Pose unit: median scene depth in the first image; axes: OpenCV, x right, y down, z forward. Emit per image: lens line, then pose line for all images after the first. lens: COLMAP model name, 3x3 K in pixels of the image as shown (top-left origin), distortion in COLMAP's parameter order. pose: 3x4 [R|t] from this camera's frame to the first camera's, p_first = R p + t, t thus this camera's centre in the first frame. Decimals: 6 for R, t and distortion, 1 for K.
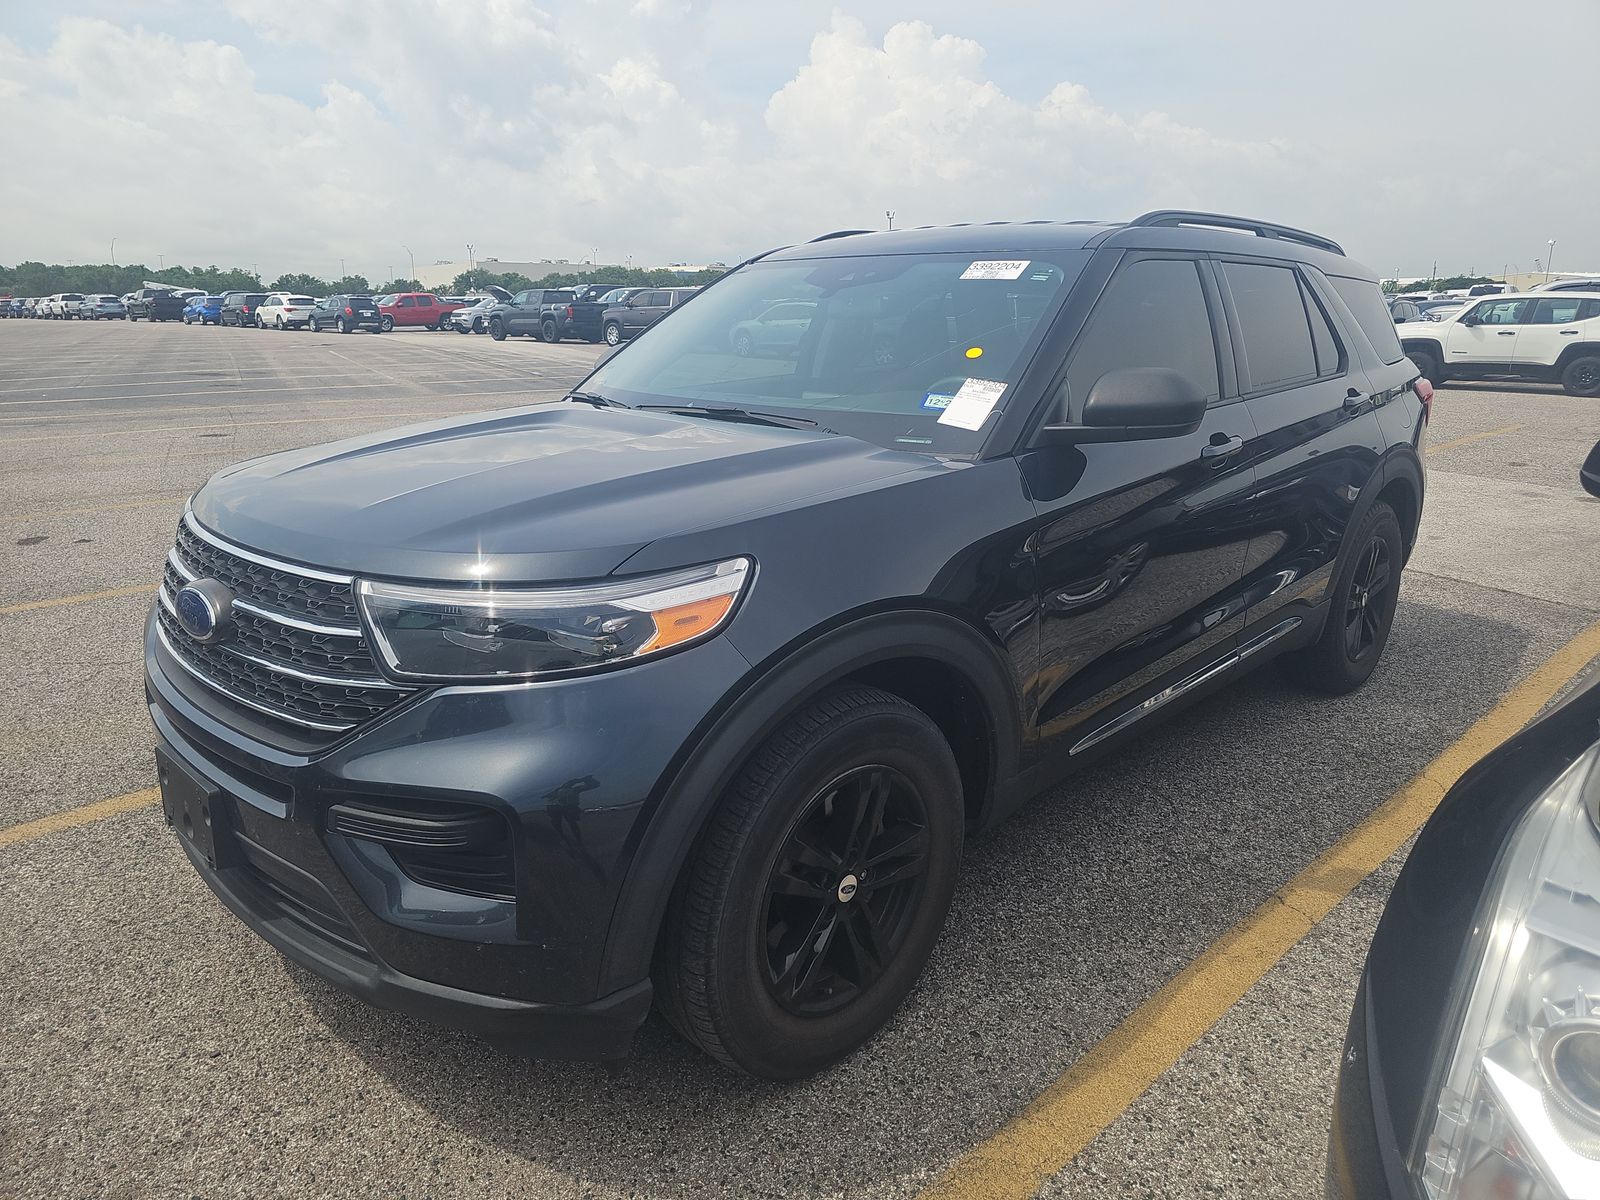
lens RADIAL K [[1070.0, 0, 779.0], [0, 1070.0, 593.4], [0, 0, 1]] dist [0.047264, -0.048821]
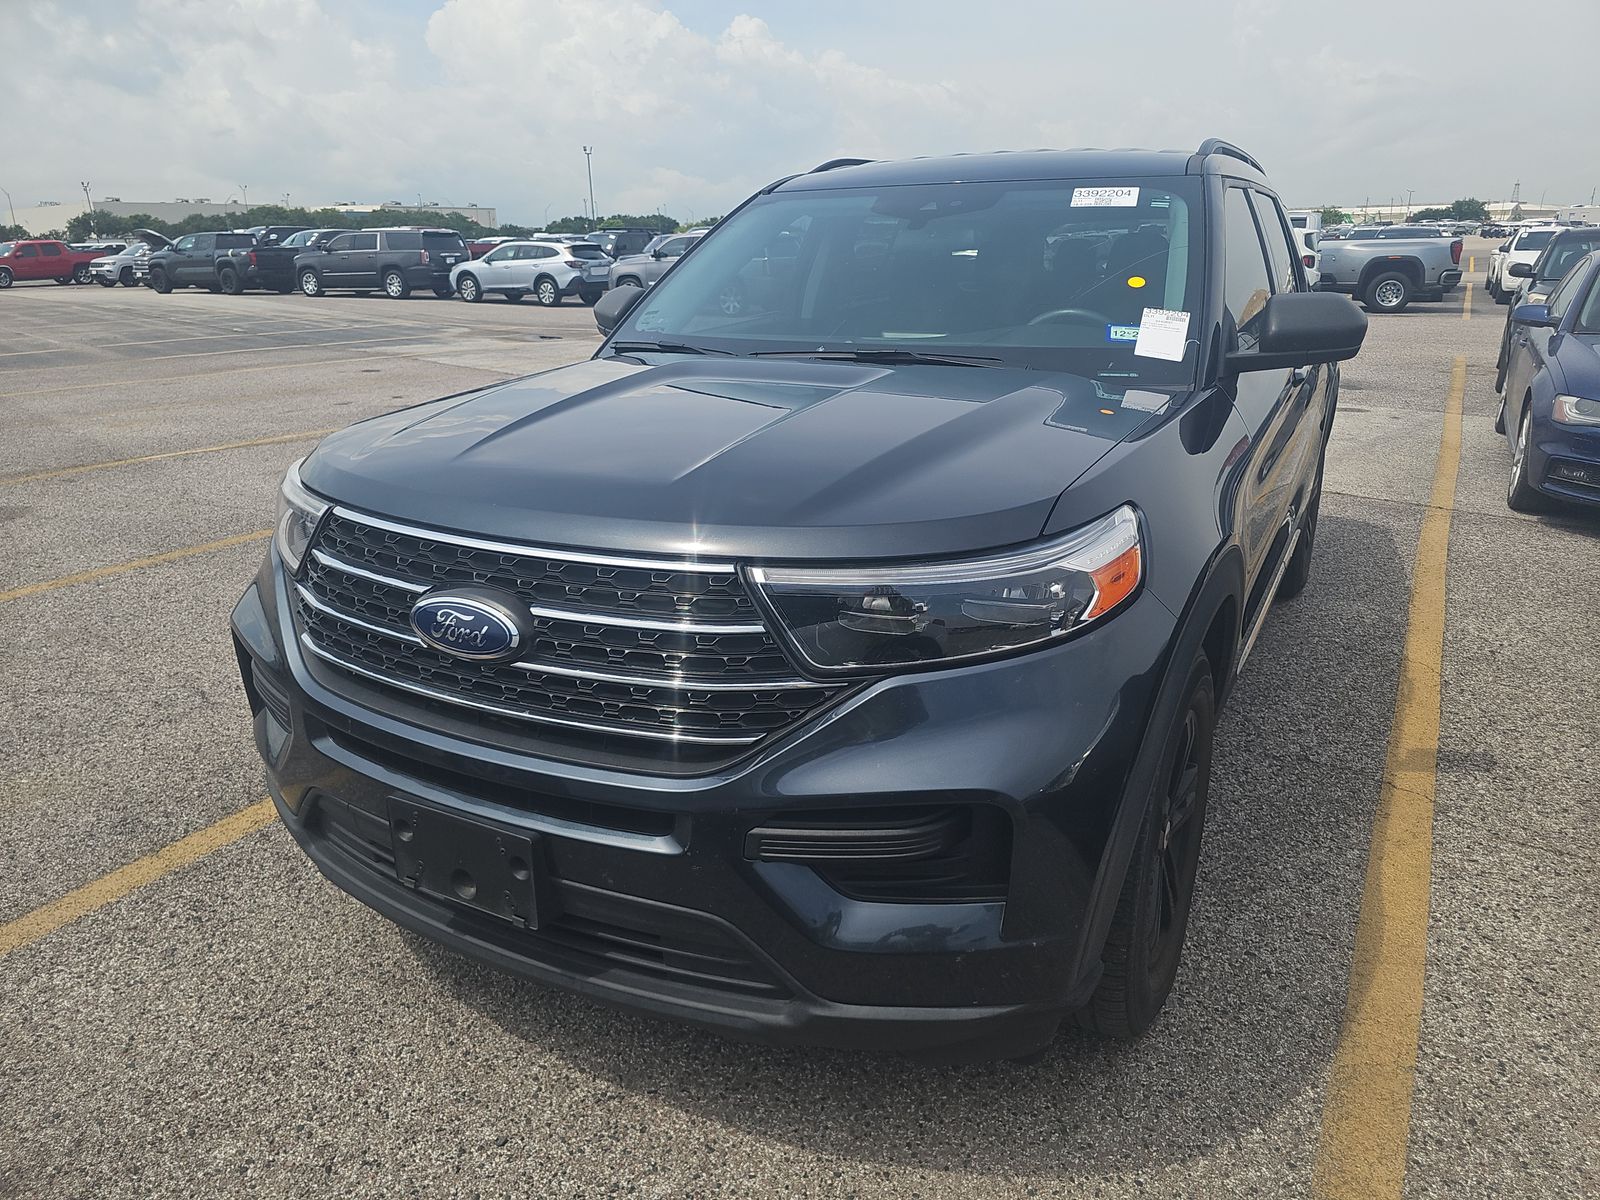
lens RADIAL K [[1078.1, 0, 798.7], [0, 1078.1, 617.6], [0, 0, 1]] dist [0.041788, -0.046591]
pose [[0.958435, -0.104279, 0.265571, -0.035025], [0.086183, 0.993147, 0.078936, -0.002158], [-0.271983, -0.052767, 0.960854, 0.010127]]
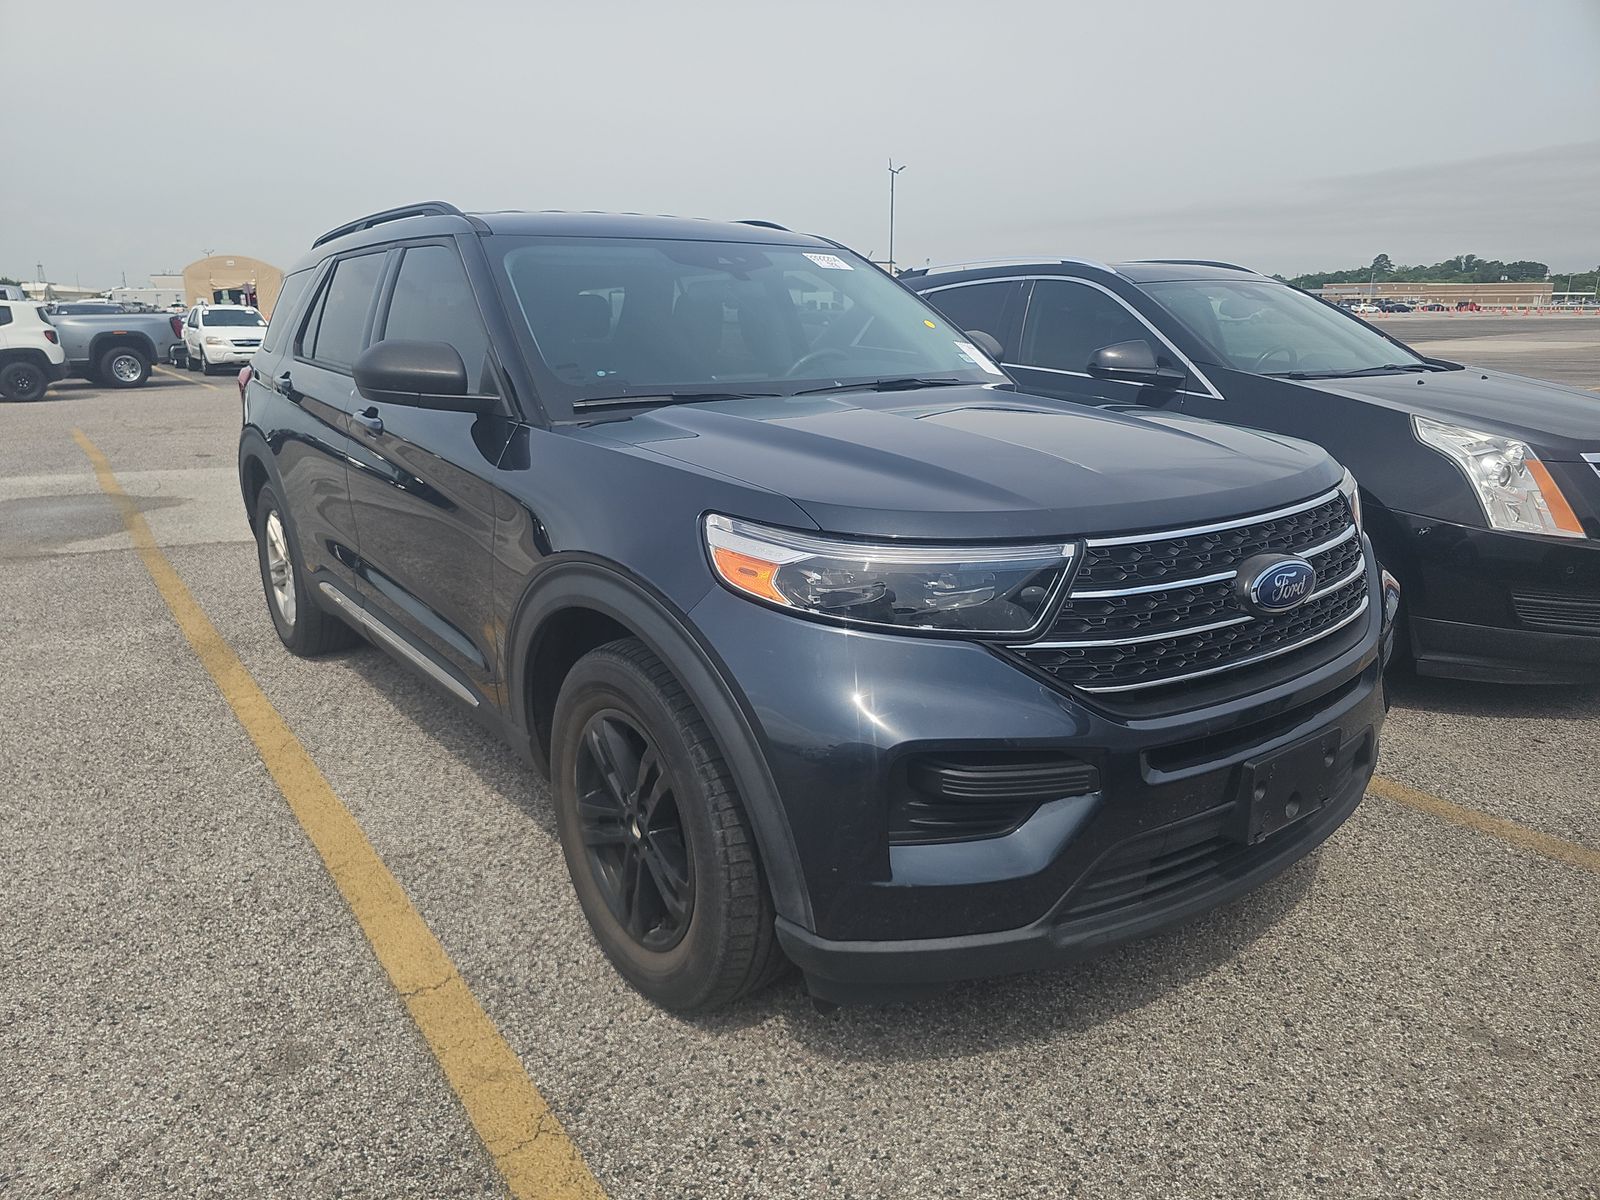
lens RADIAL K [[1078.1, 0, 798.7], [0, 1078.1, 617.6], [0, 0, 1]] dist [0.041788, -0.046591]
pose [[0.123481, -0.271836, 0.954389, -0.104231], [0.264396, 0.935997, 0.232390, -0.020185], [-0.956476, 0.223641, 0.187450, 0.084390]]
